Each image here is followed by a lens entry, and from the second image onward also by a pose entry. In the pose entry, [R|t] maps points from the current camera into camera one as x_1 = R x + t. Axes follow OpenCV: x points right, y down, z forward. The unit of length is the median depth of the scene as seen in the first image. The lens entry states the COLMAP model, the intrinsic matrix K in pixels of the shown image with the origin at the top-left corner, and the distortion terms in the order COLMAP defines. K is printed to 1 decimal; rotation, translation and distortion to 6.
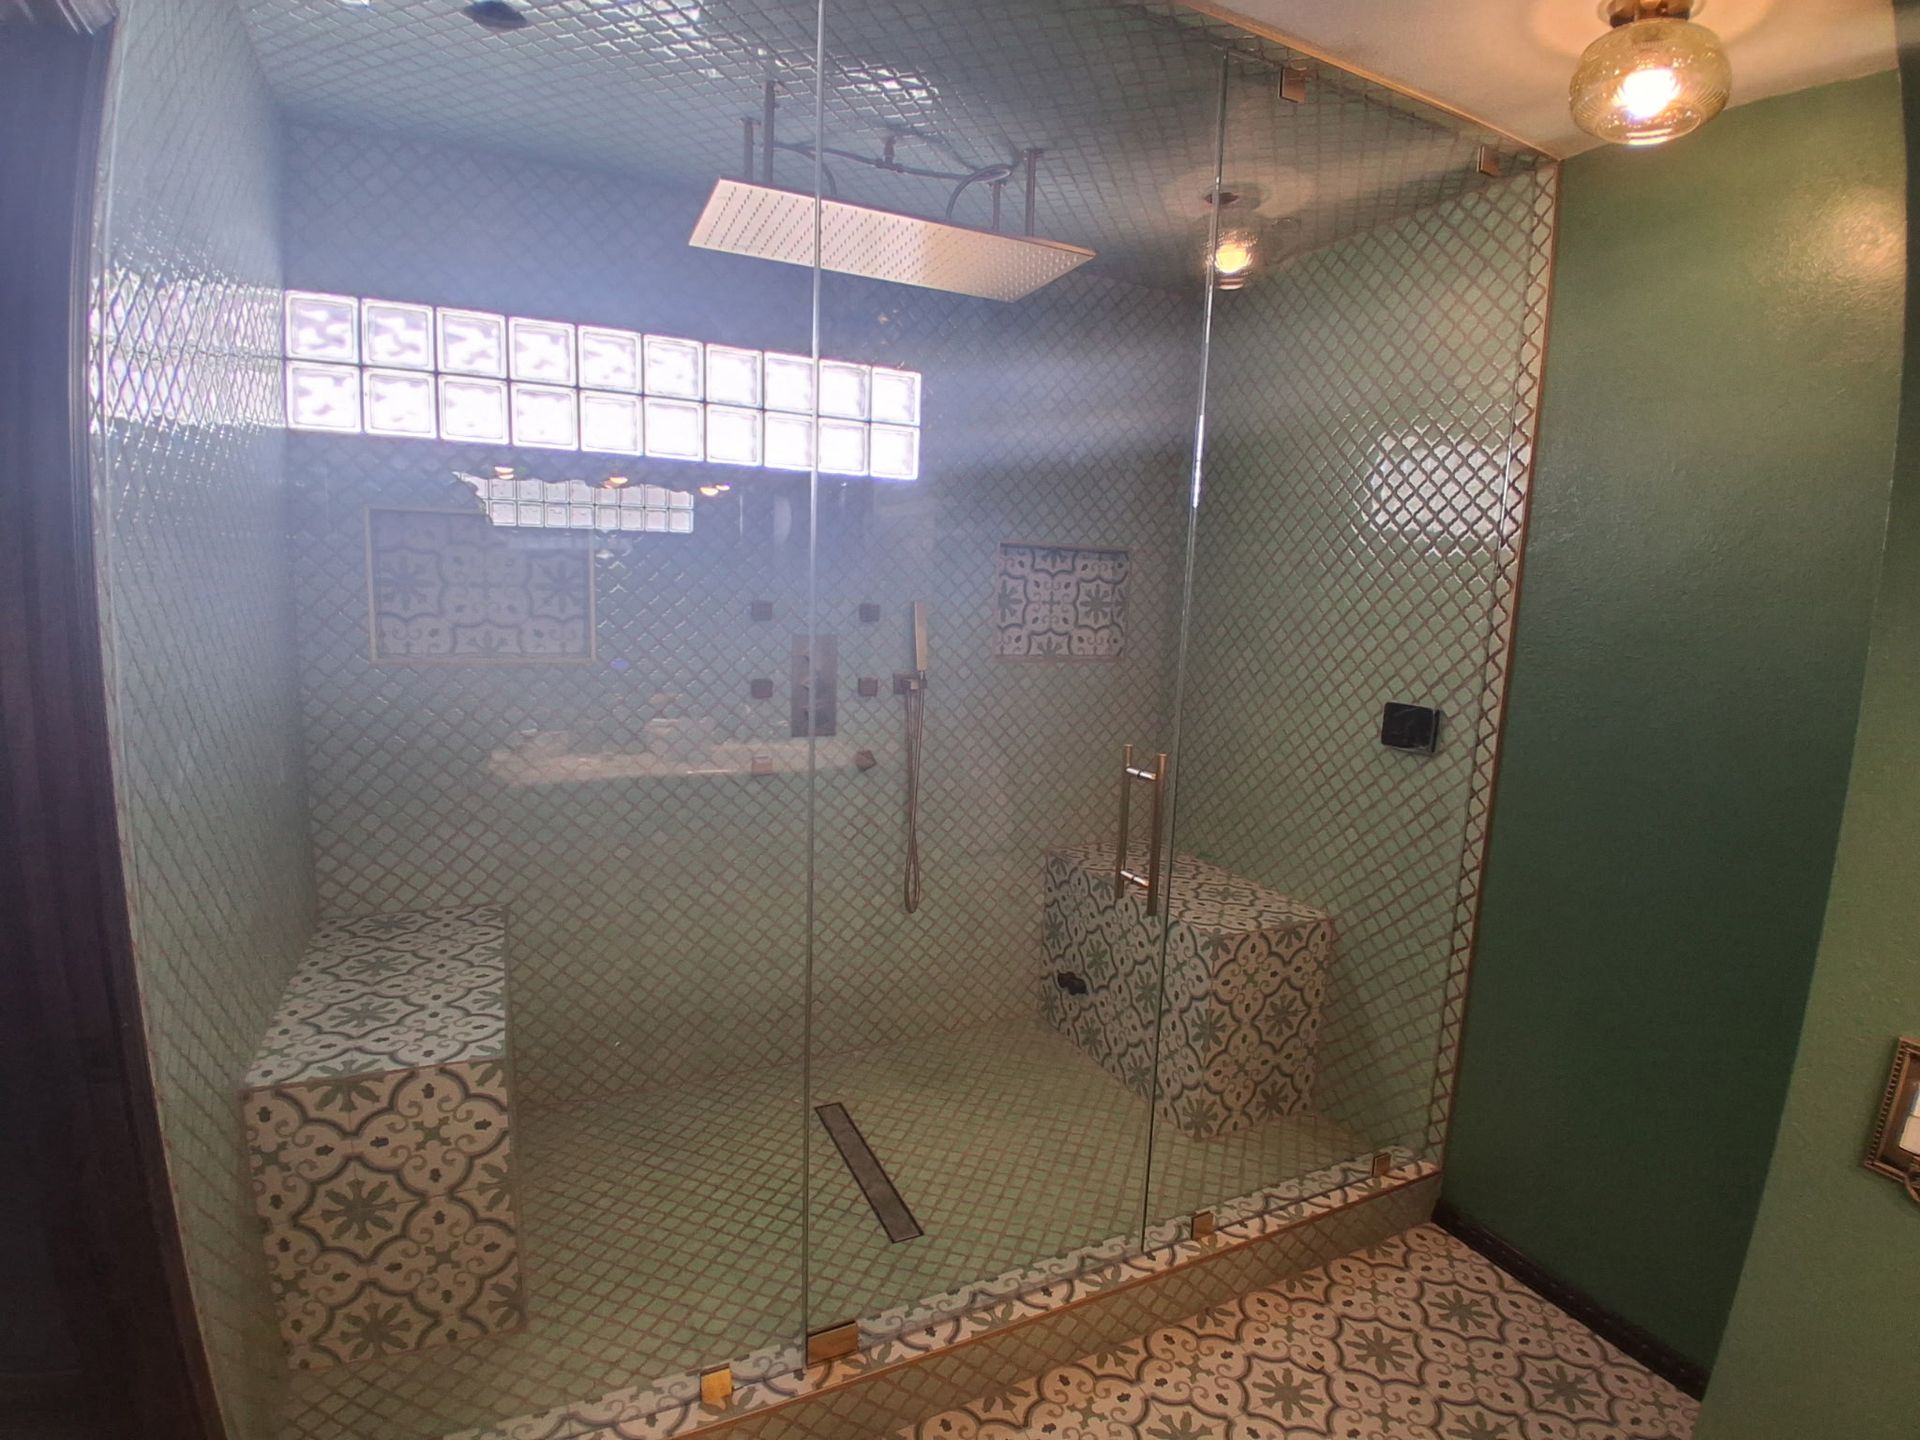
lens RADIAL K [[955.6, 0, 970.4], [0, 955.6, 734.4], [0, 0, 1]] dist [0.017369, -0.049401]
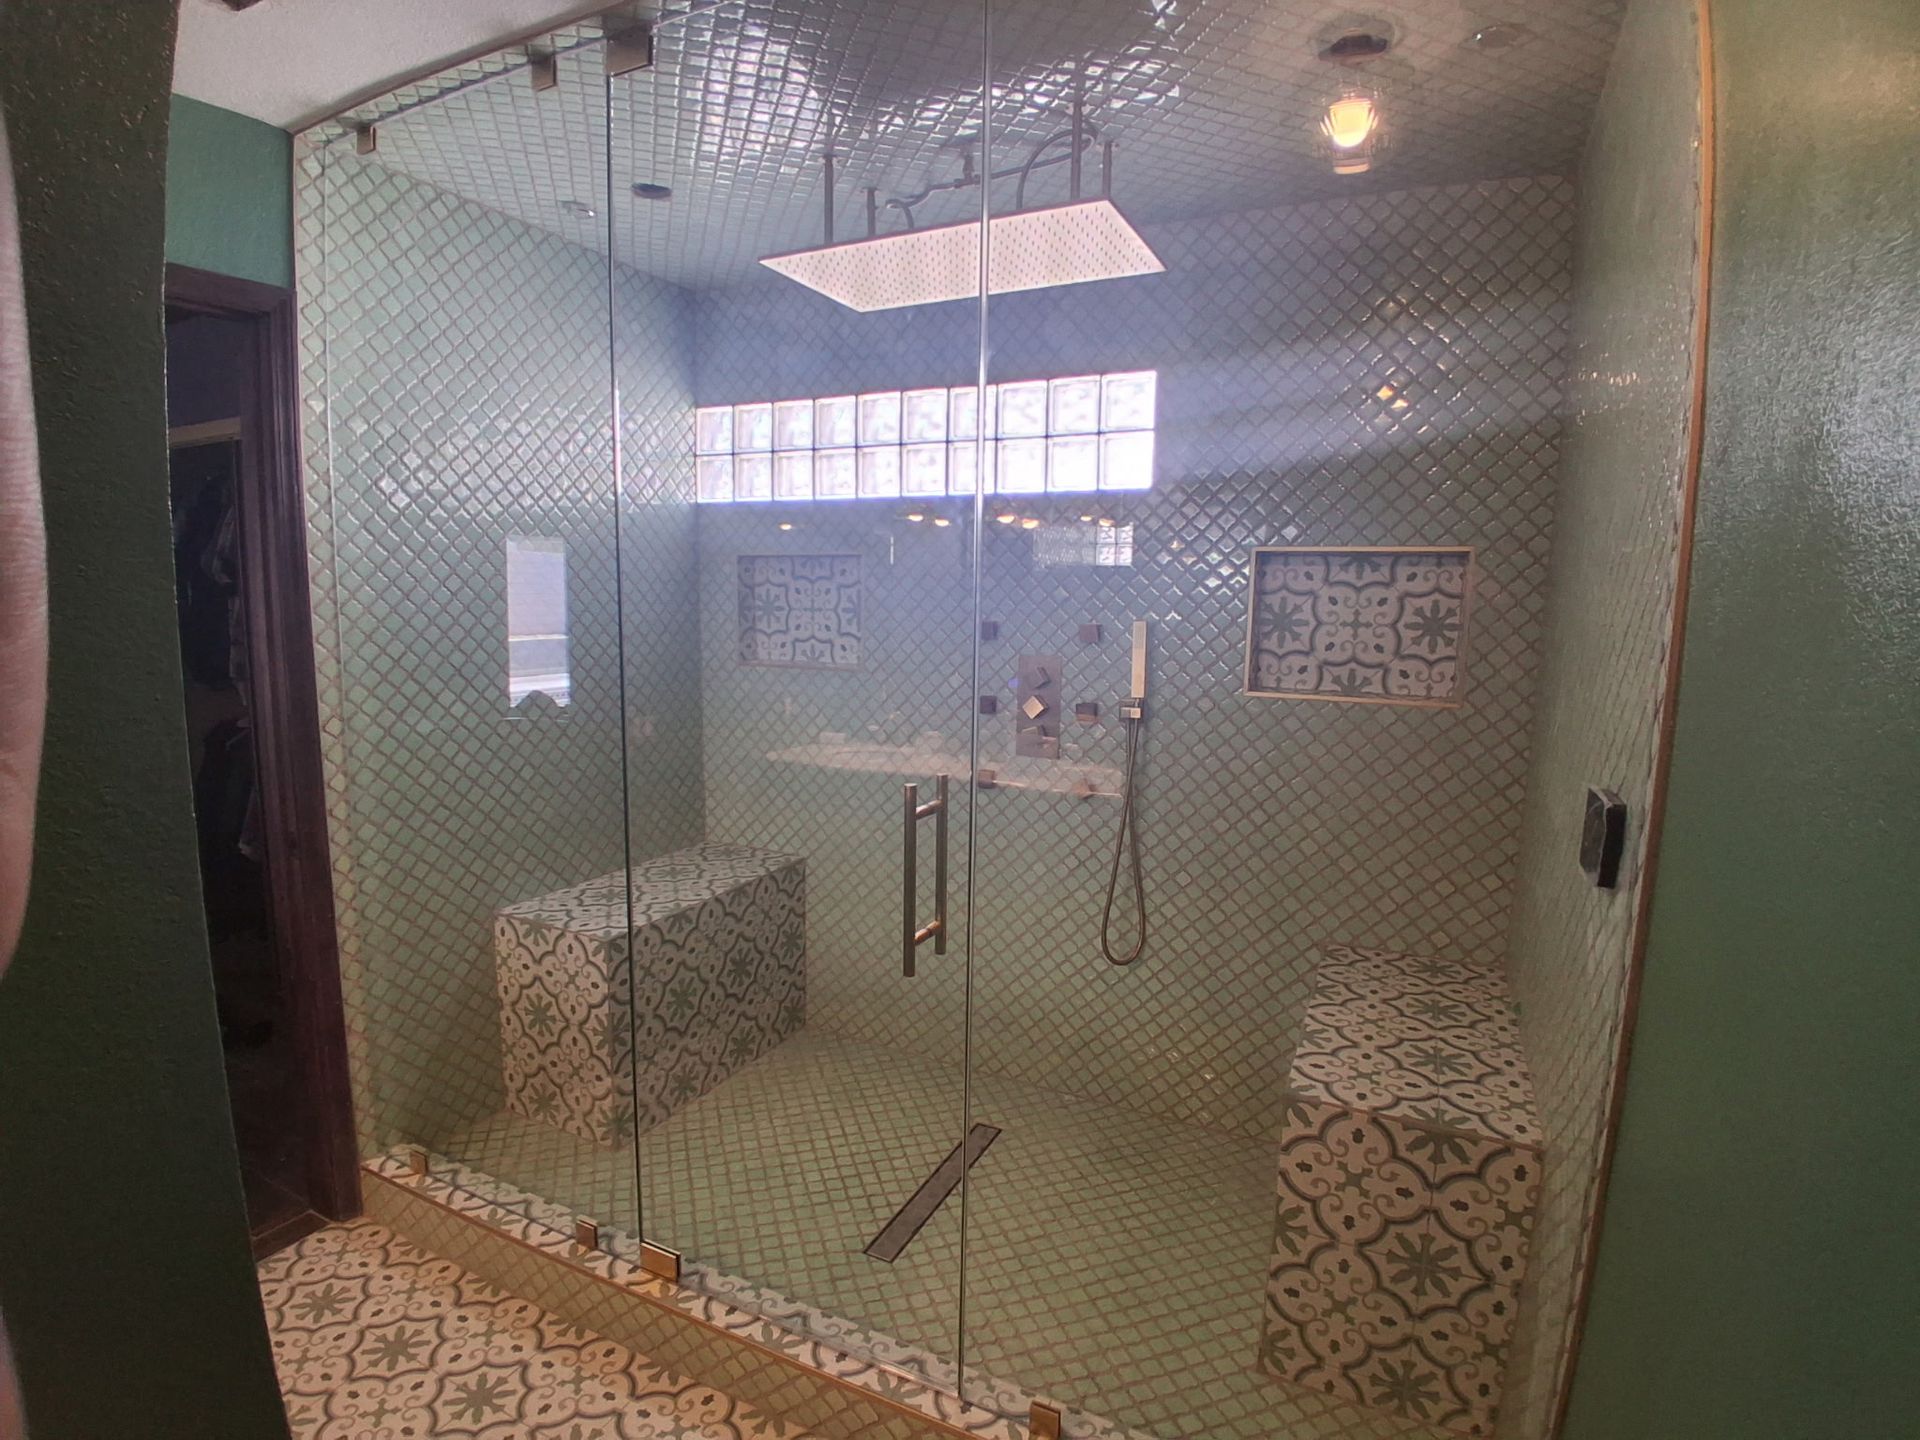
lens RADIAL K [[955.6, 0, 970.4], [0, 955.6, 734.4], [0, 0, 1]] dist [0.017369, -0.049401]
pose [[0.623273, 0.084892, -0.777383, 0.620616], [-0.118737, 0.992838, 0.013221, -0.029082], [0.772938, 0.084064, 0.628888, 0.353290]]
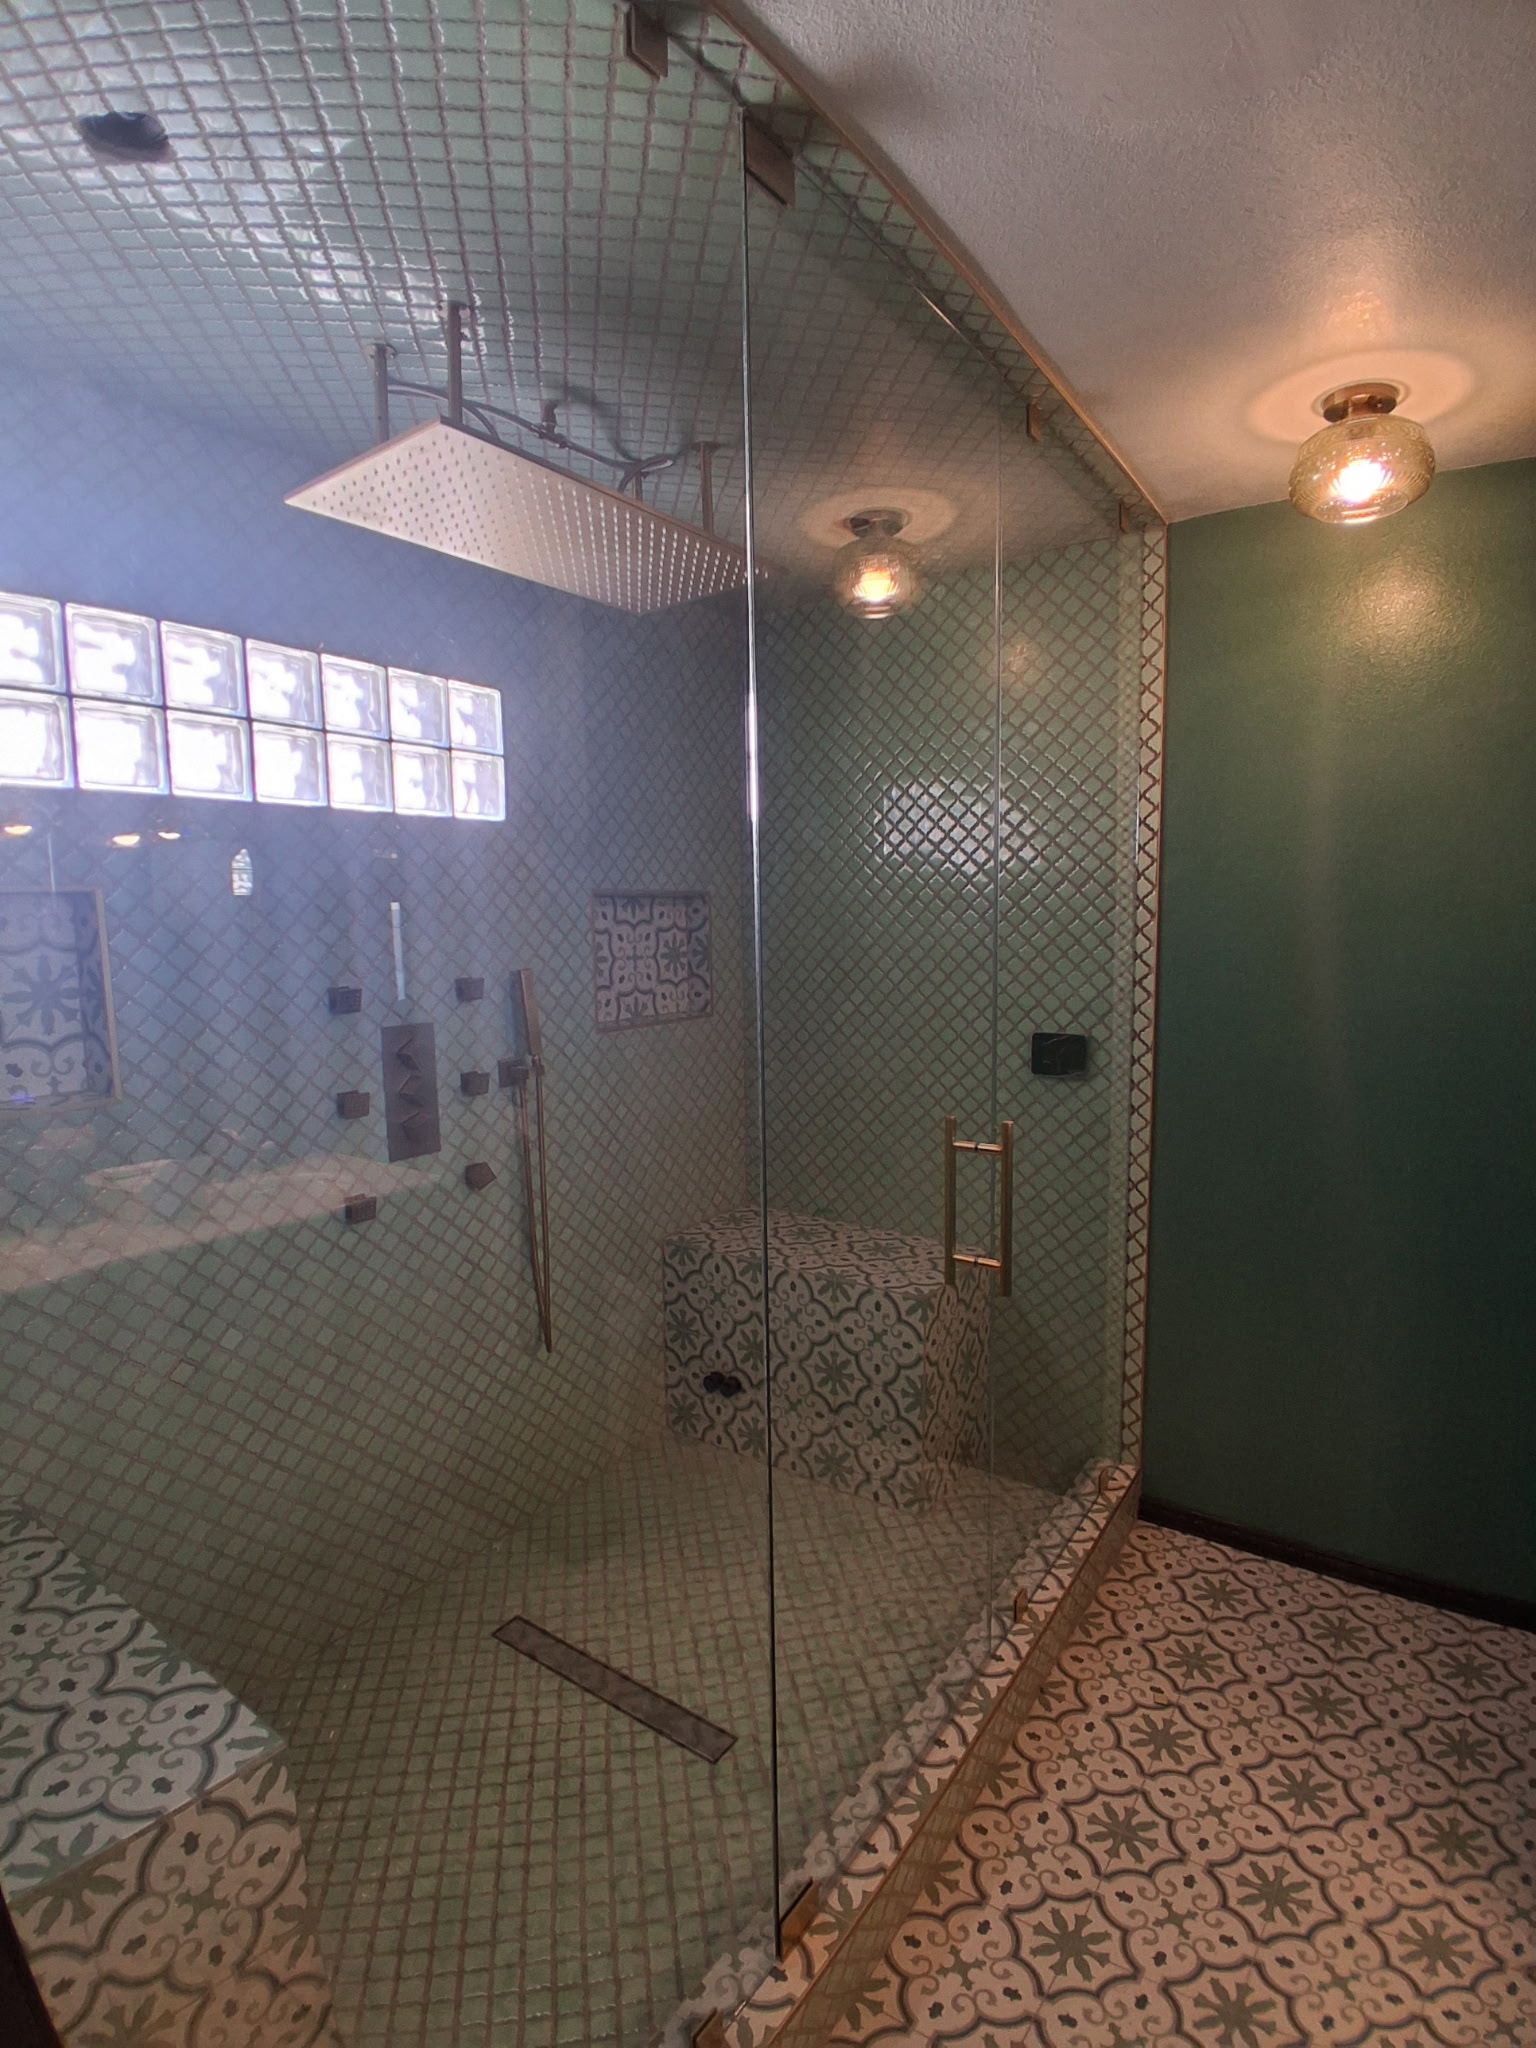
lens RADIAL K [[1019.6, 0, 754.8], [0, 1019.6, 1051.1], [0, 0, 1]] dist [0.013405, -0.047675]
pose [[0.877869, -0.117121, 0.464358, -0.324715], [0.127264, 0.991823, 0.009567, -0.060525], [-0.461681, 0.050697, 0.885596, 0.164770]]
